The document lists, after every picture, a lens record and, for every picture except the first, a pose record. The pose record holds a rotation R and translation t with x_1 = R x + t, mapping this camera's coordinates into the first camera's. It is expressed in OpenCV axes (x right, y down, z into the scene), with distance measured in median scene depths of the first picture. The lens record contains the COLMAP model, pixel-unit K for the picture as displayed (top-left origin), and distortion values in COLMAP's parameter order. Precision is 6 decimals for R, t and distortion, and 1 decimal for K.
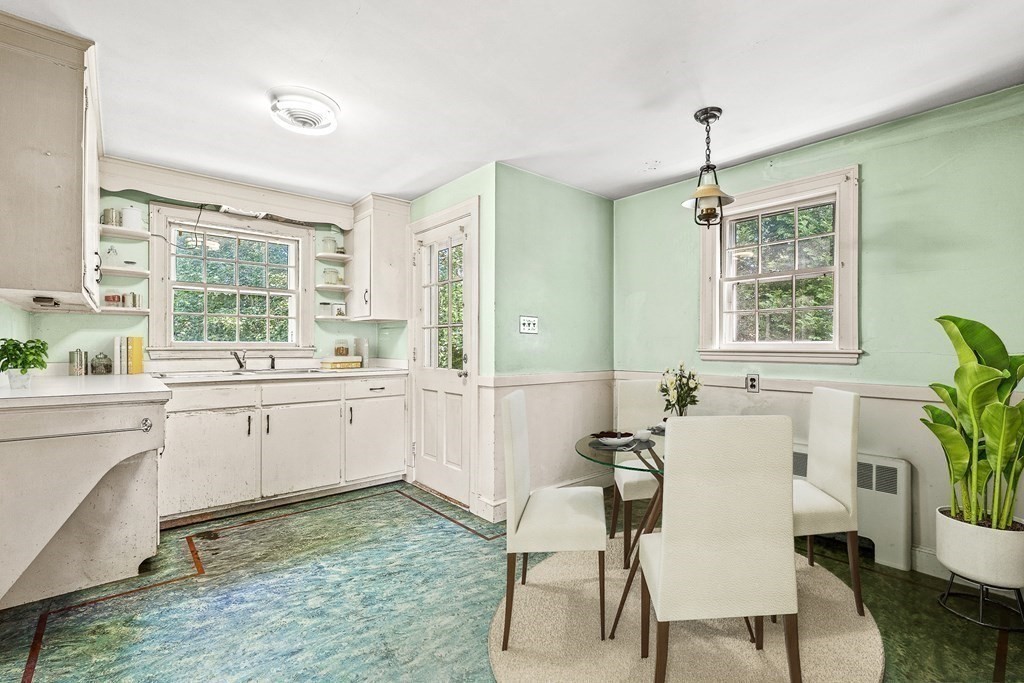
lens RADIAL K [[452.8, 0, 512.0], [0, 452.8, 341.5], [0, 0, 1]] dist [0.001166, -0.000246]
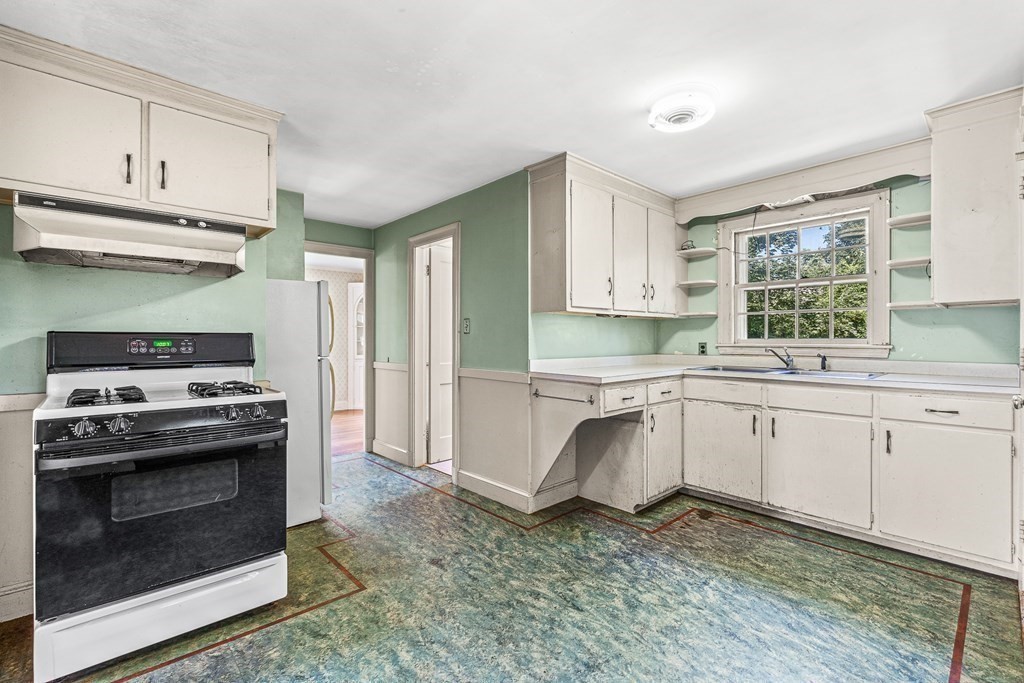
lens RADIAL K [[457.1, 0, 518.4], [0, 457.1, 336.1], [0, 0, 1]] dist [0.001291, -0.000364]
pose [[0.041550, -0.007070, -0.999111, 0.414439], [0.012306, 0.999903, -0.006564, -0.007115], [0.999061, -0.012022, 0.041633, 0.477604]]
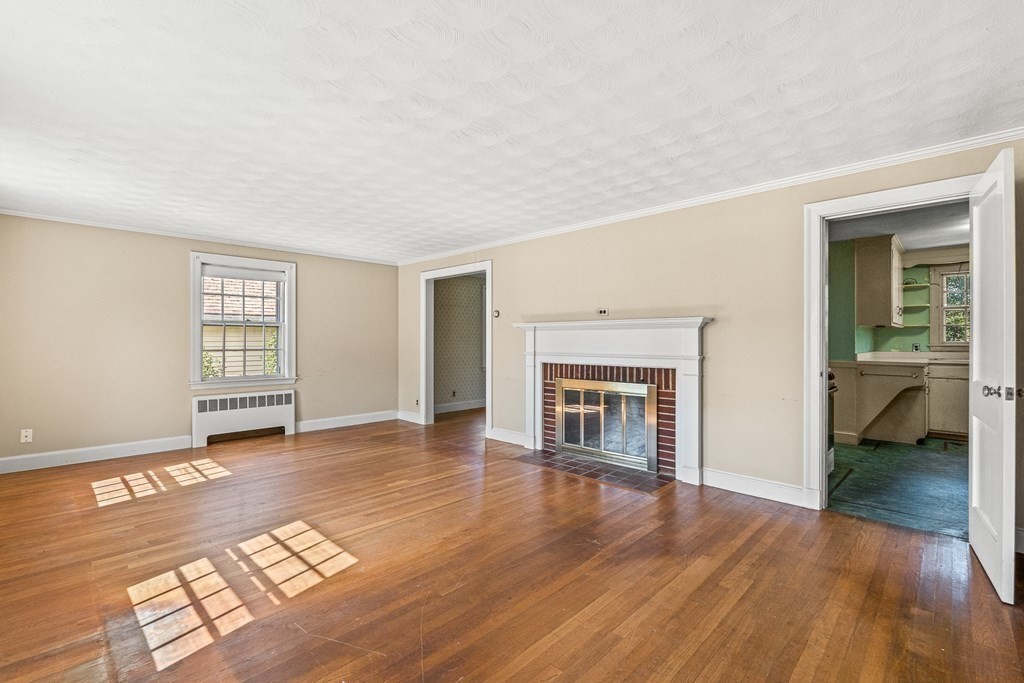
lens RADIAL K [[452.8, 0, 512.0], [0, 452.8, 341.5], [0, 0, 1]] dist [0.001166, -0.000246]
pose [[0.085474, 0.001551, -0.996339, 1.012321], [0.009617, 0.999951, 0.002382, -0.024006], [0.996294, -0.009785, 0.085455, -0.969694]]
